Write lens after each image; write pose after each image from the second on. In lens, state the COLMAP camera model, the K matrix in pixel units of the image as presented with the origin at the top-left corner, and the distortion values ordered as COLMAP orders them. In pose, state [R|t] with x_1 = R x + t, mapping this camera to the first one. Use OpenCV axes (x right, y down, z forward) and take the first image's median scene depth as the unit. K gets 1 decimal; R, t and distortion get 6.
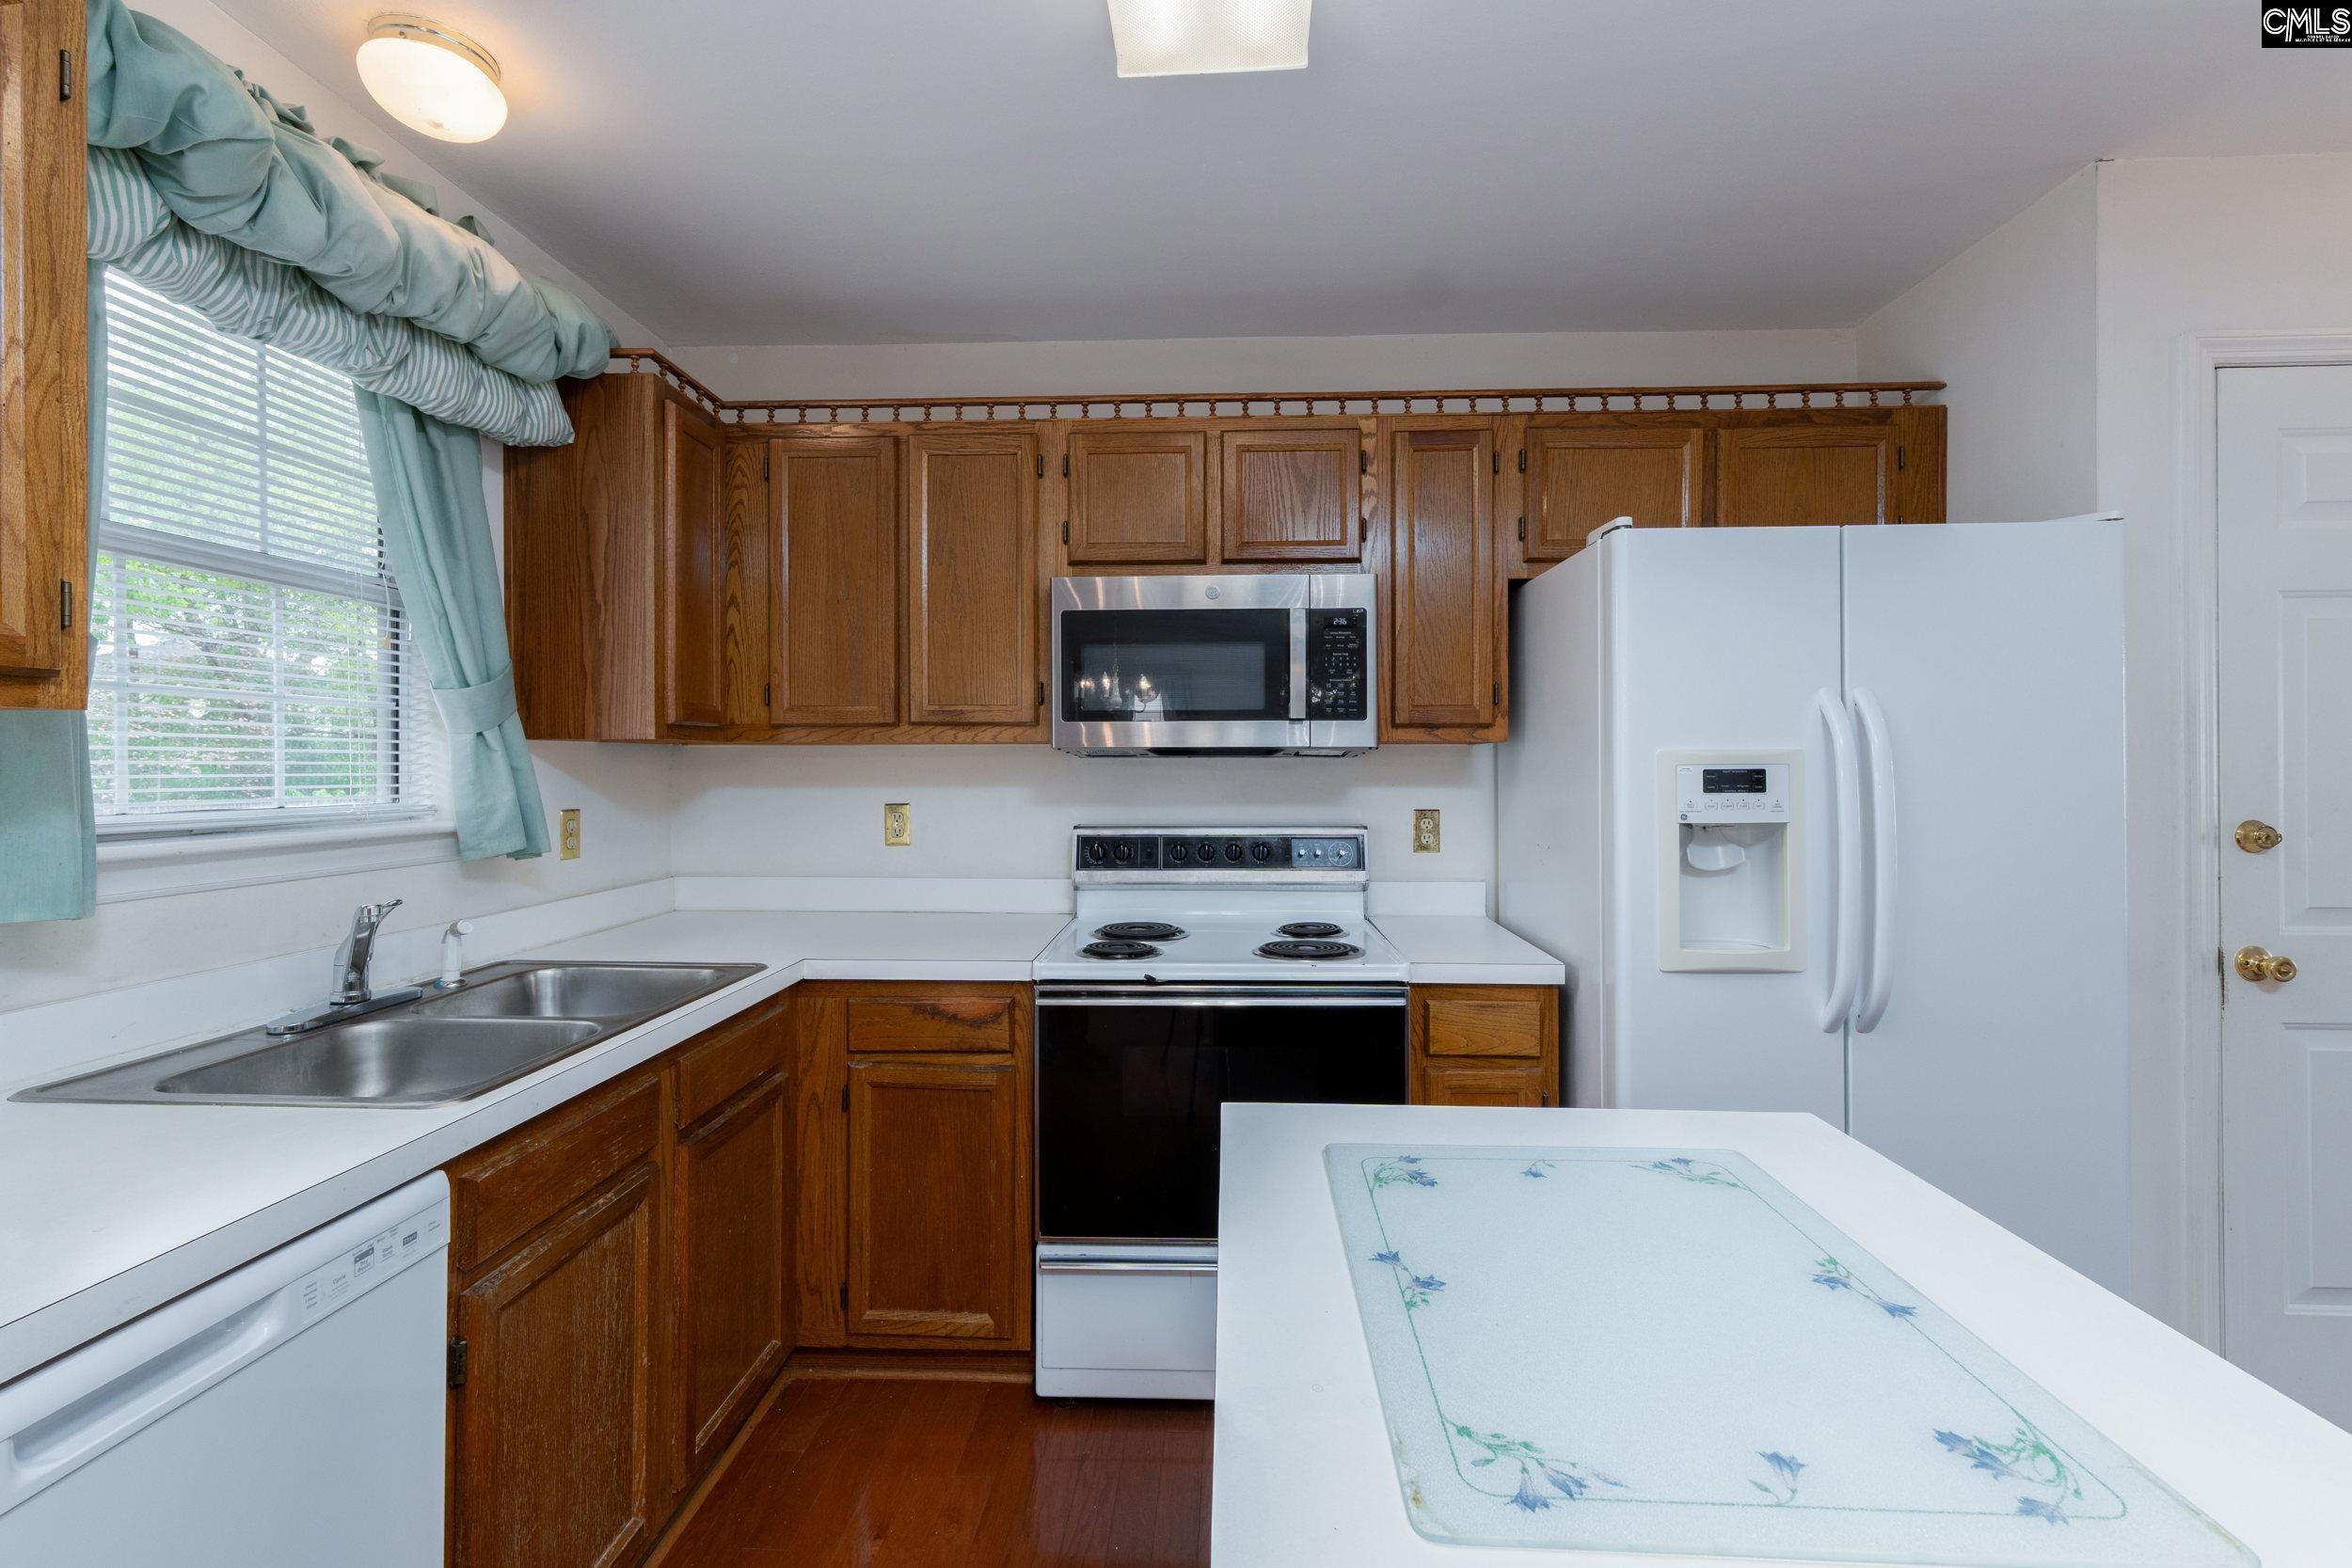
lens RADIAL K [[993.0, 0, 1187.2], [0, 993.0, 765.4], [0, 0, 1]] dist [0.007022, -0.001354]
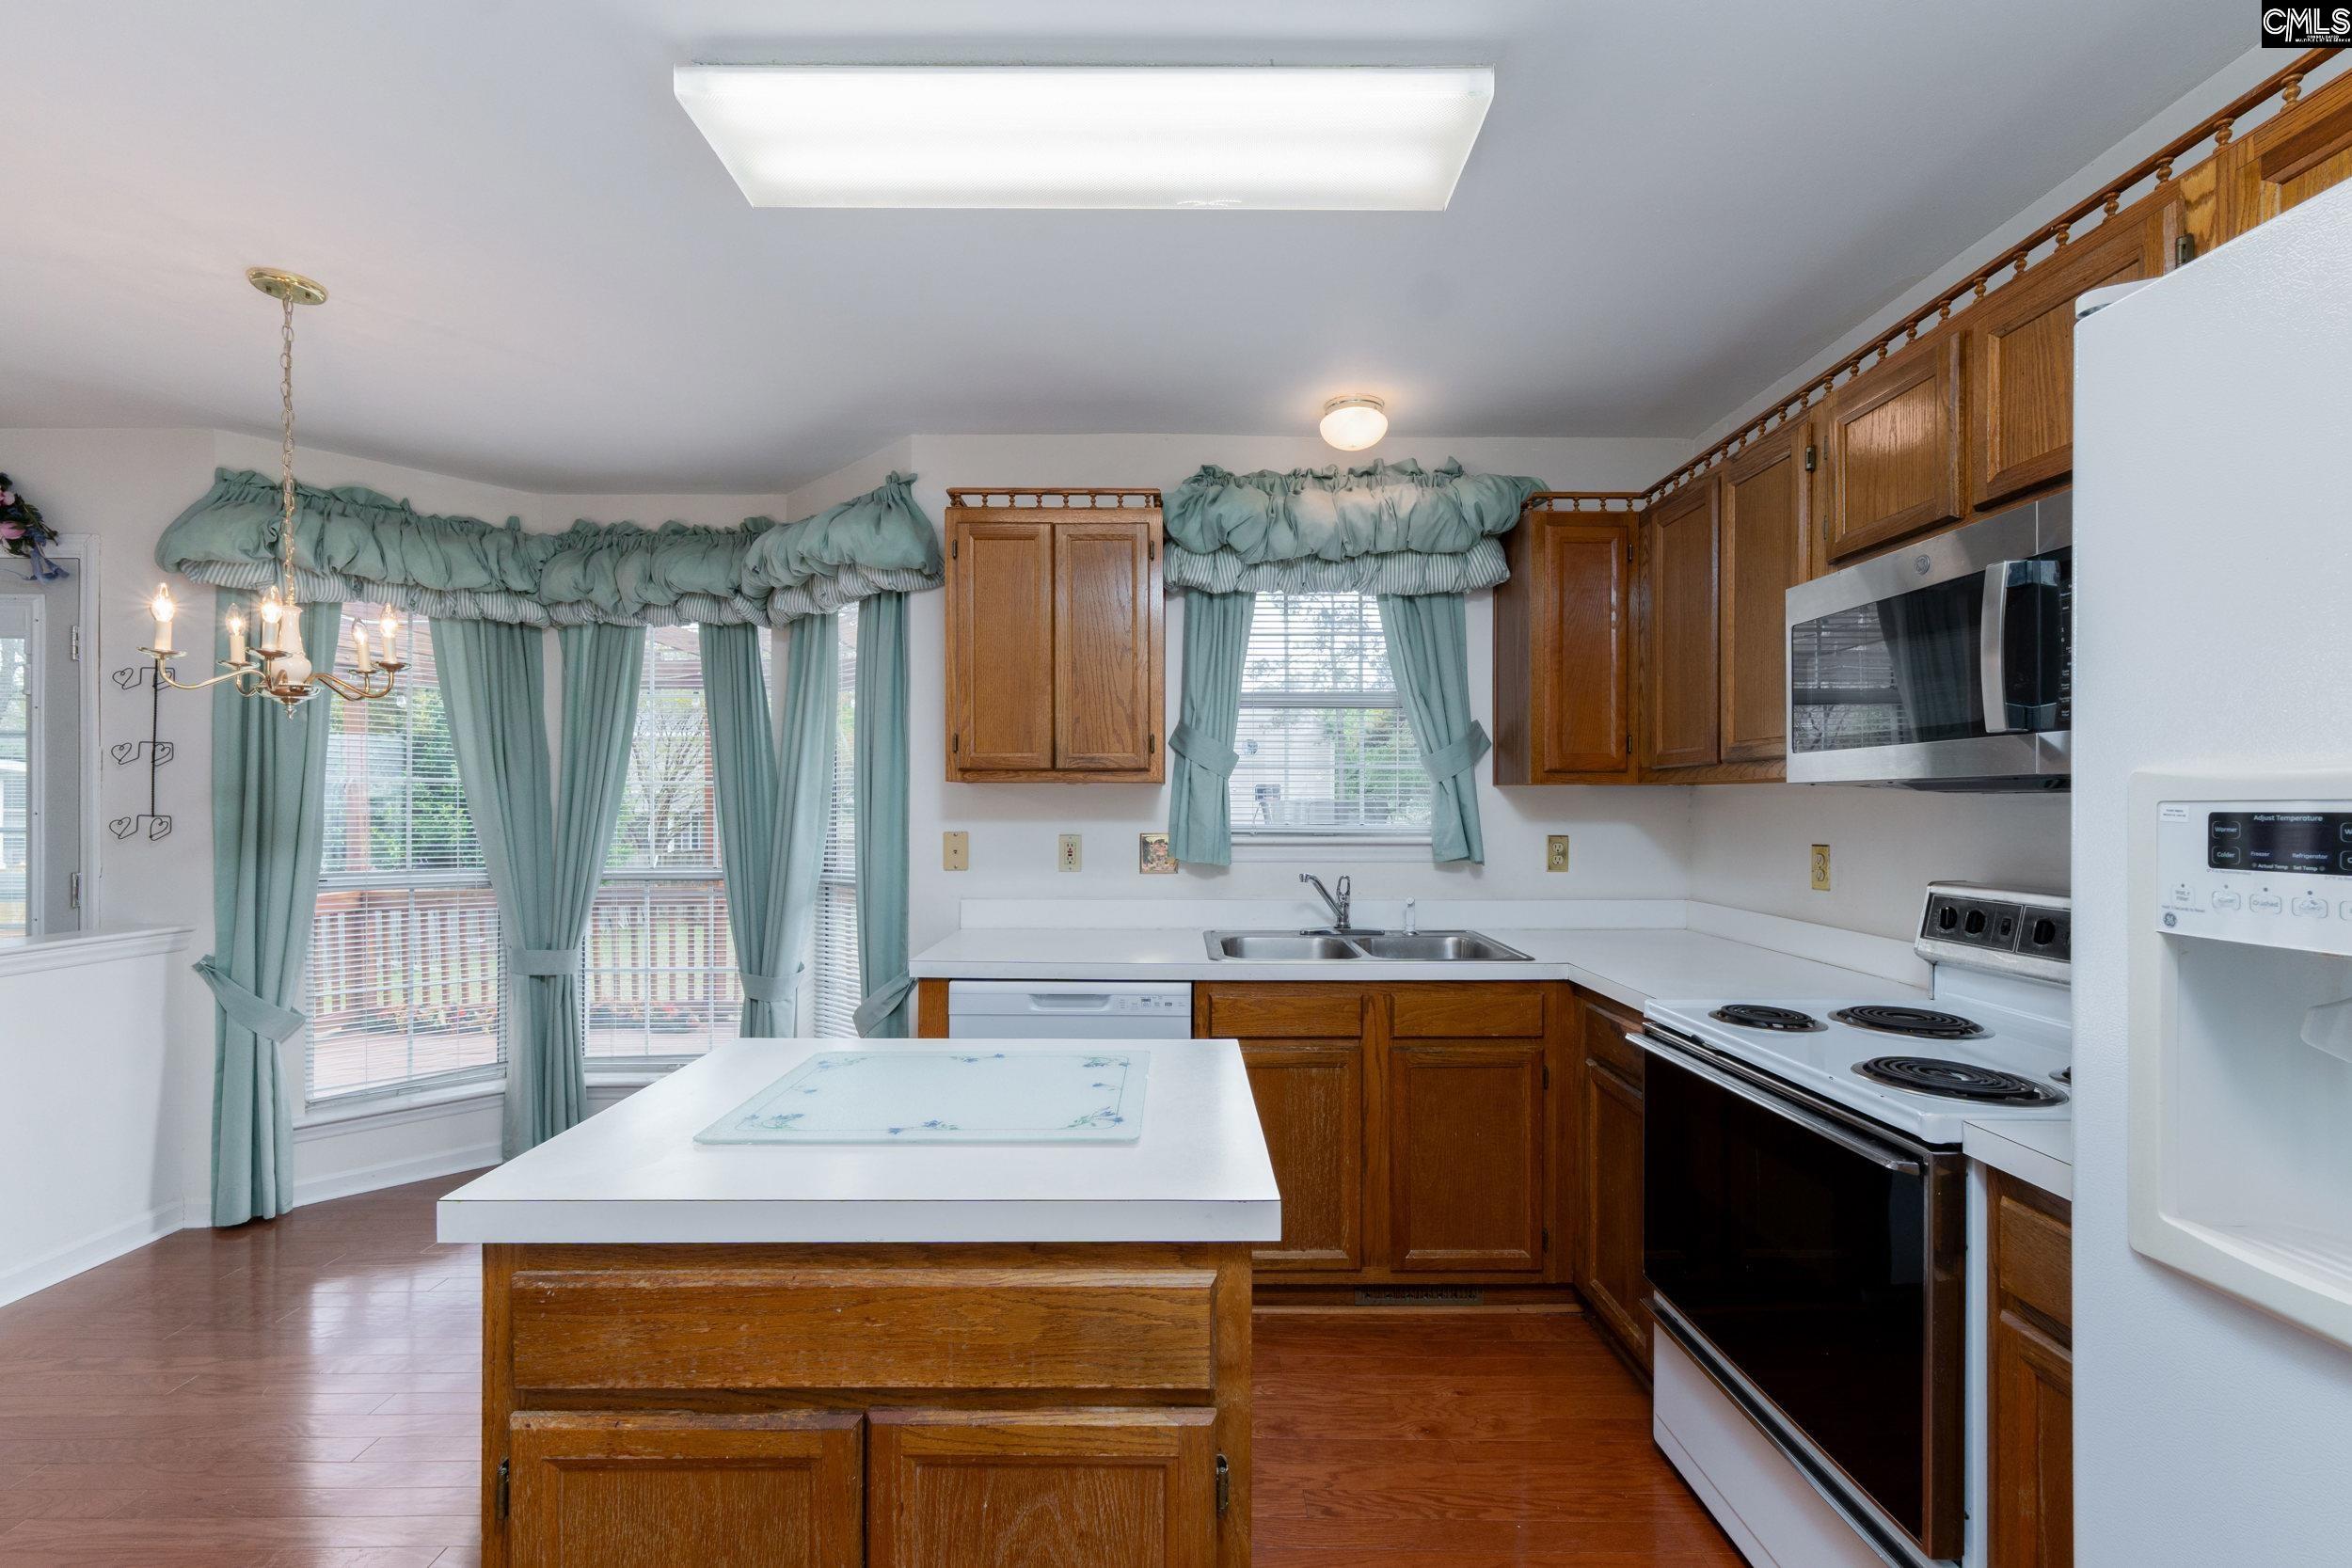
lens RADIAL K [[993.0, 0, 1189.2], [0, 993.0, 810.9], [0, 0, 1]] dist [0.007022, -0.001354]
pose [[0.055115, 0.008541, -0.998444, 0.765007], [-0.003332, 0.999959, 0.008370, 0.001305], [0.998474, 0.002865, 0.055141, 0.451403]]
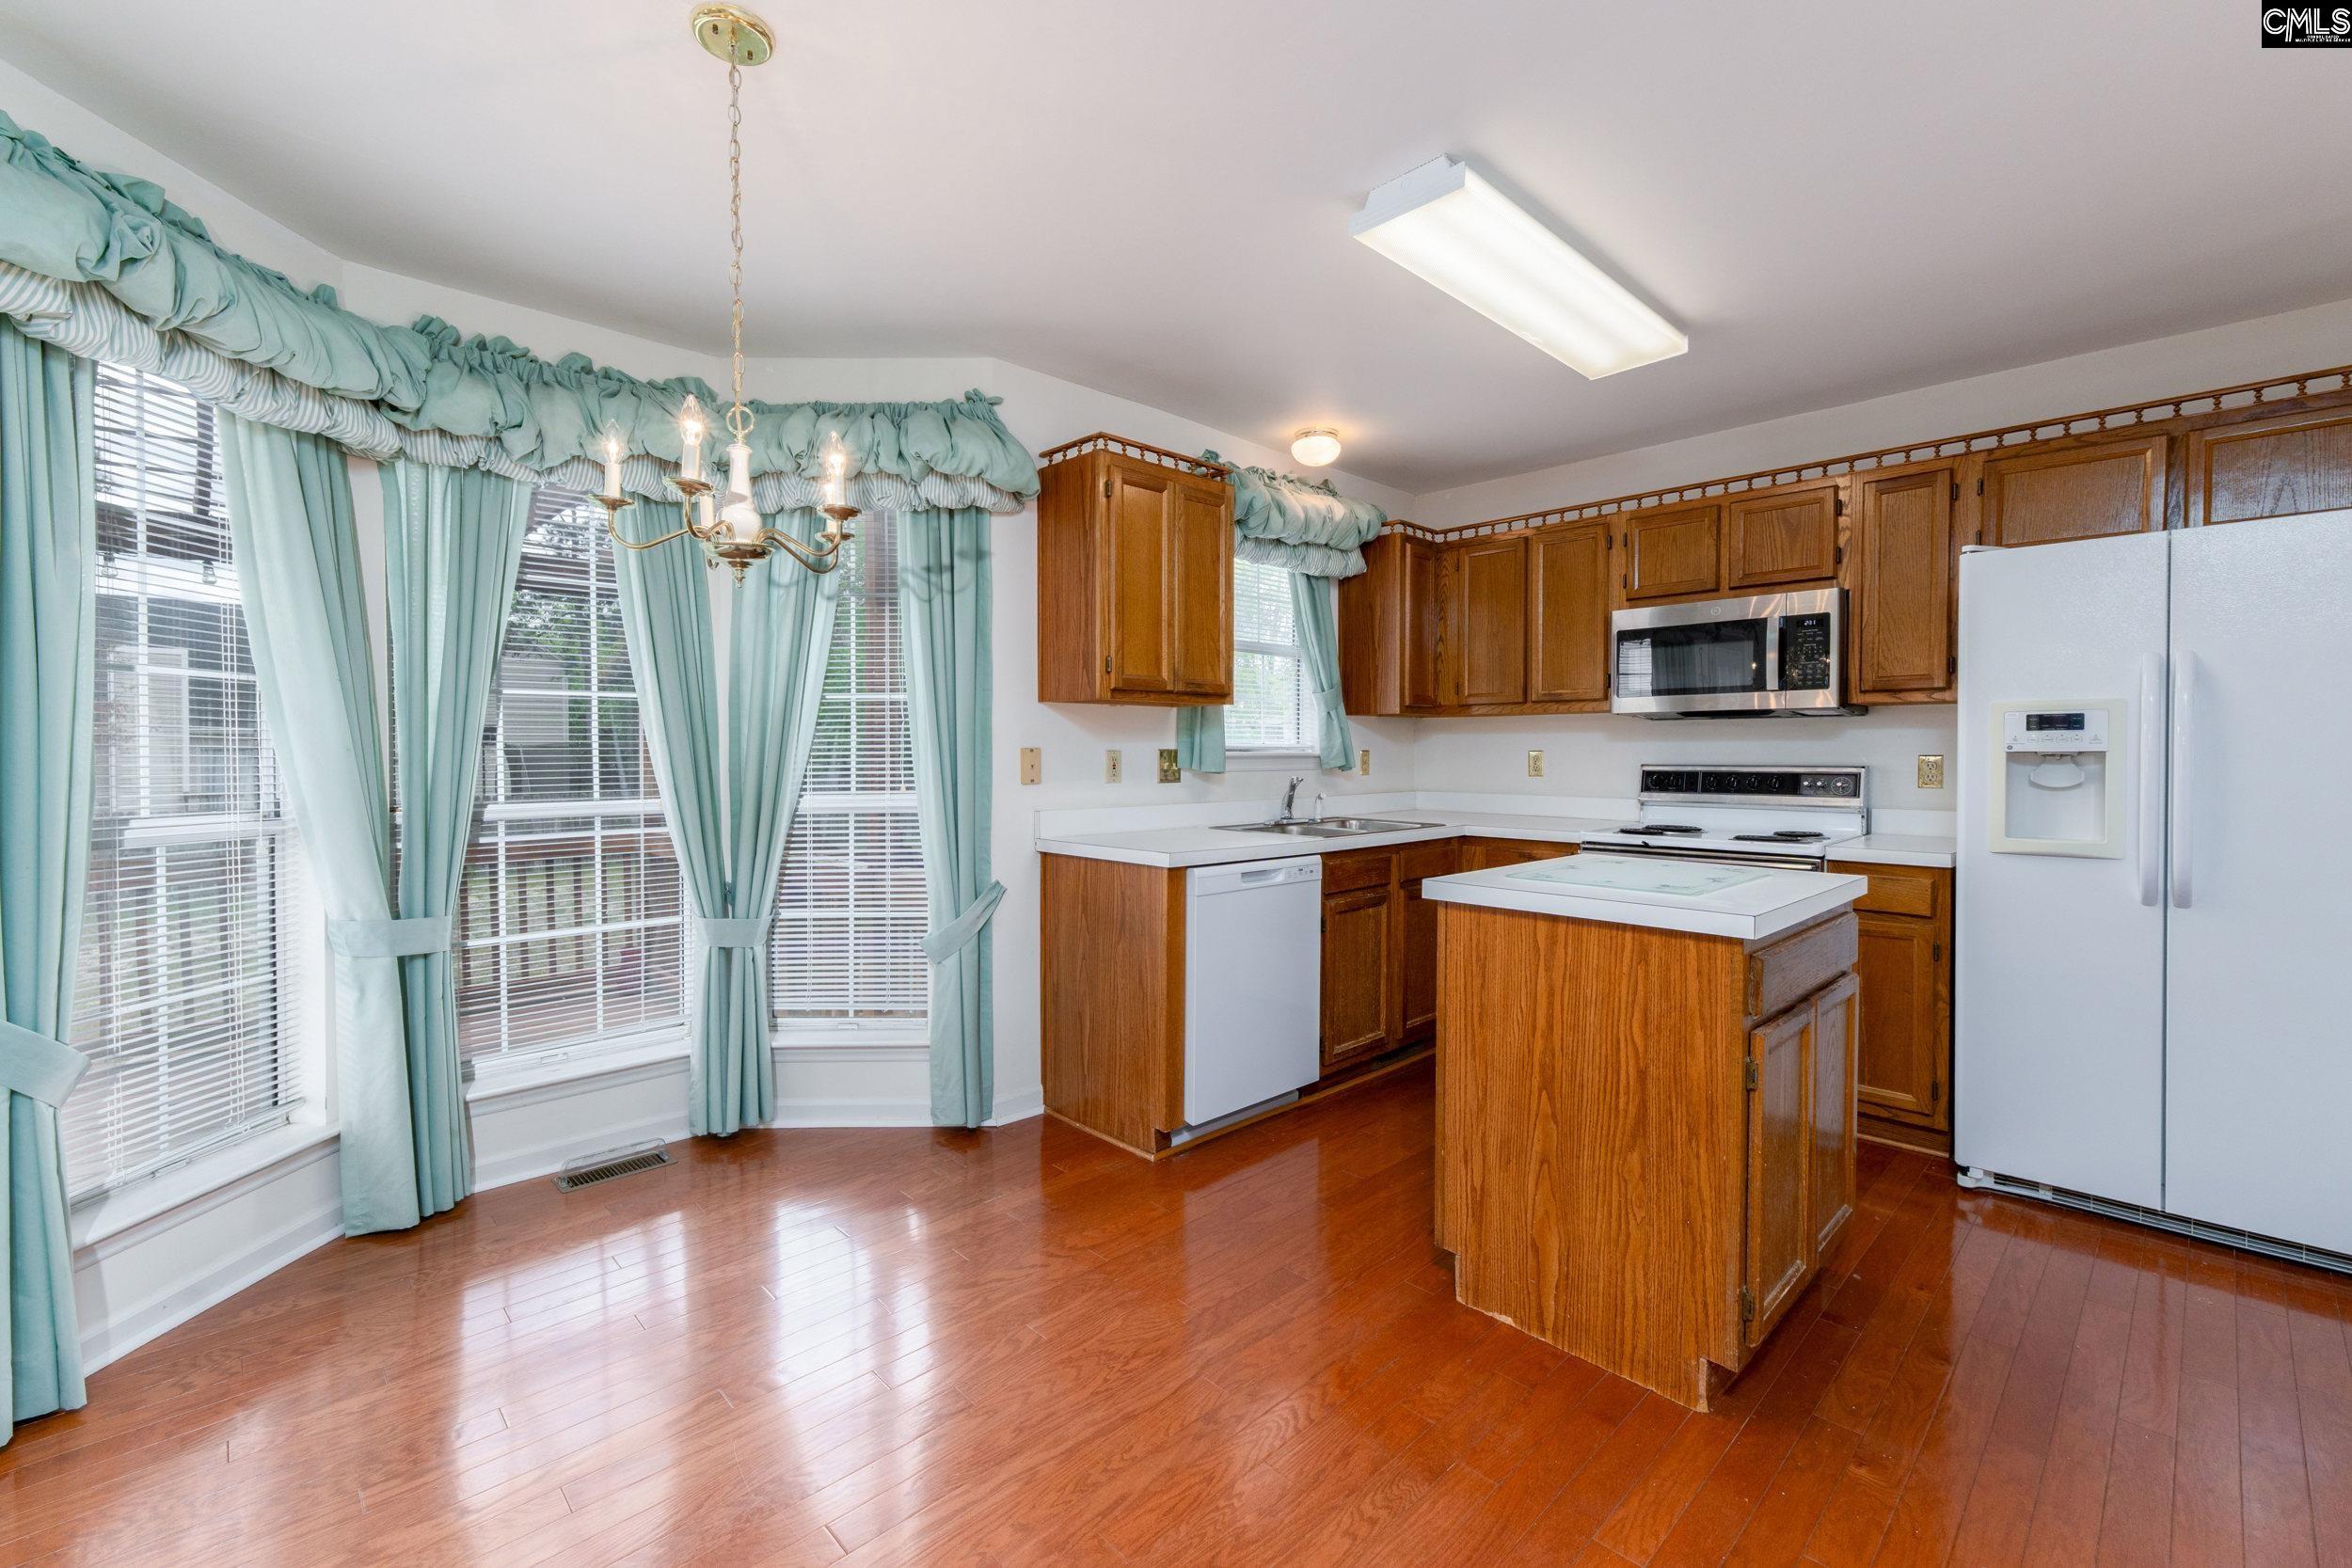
lens RADIAL K [[993.0, 0, 1186.5], [0, 993.0, 764.8], [0, 0, 1]] dist [0.007022, -0.001354]
pose [[0.729533, 0.010971, -0.683858, 0.516961], [-0.002061, 0.999902, 0.013843, 0.050147], [0.683943, -0.008690, 0.729484, -0.749502]]
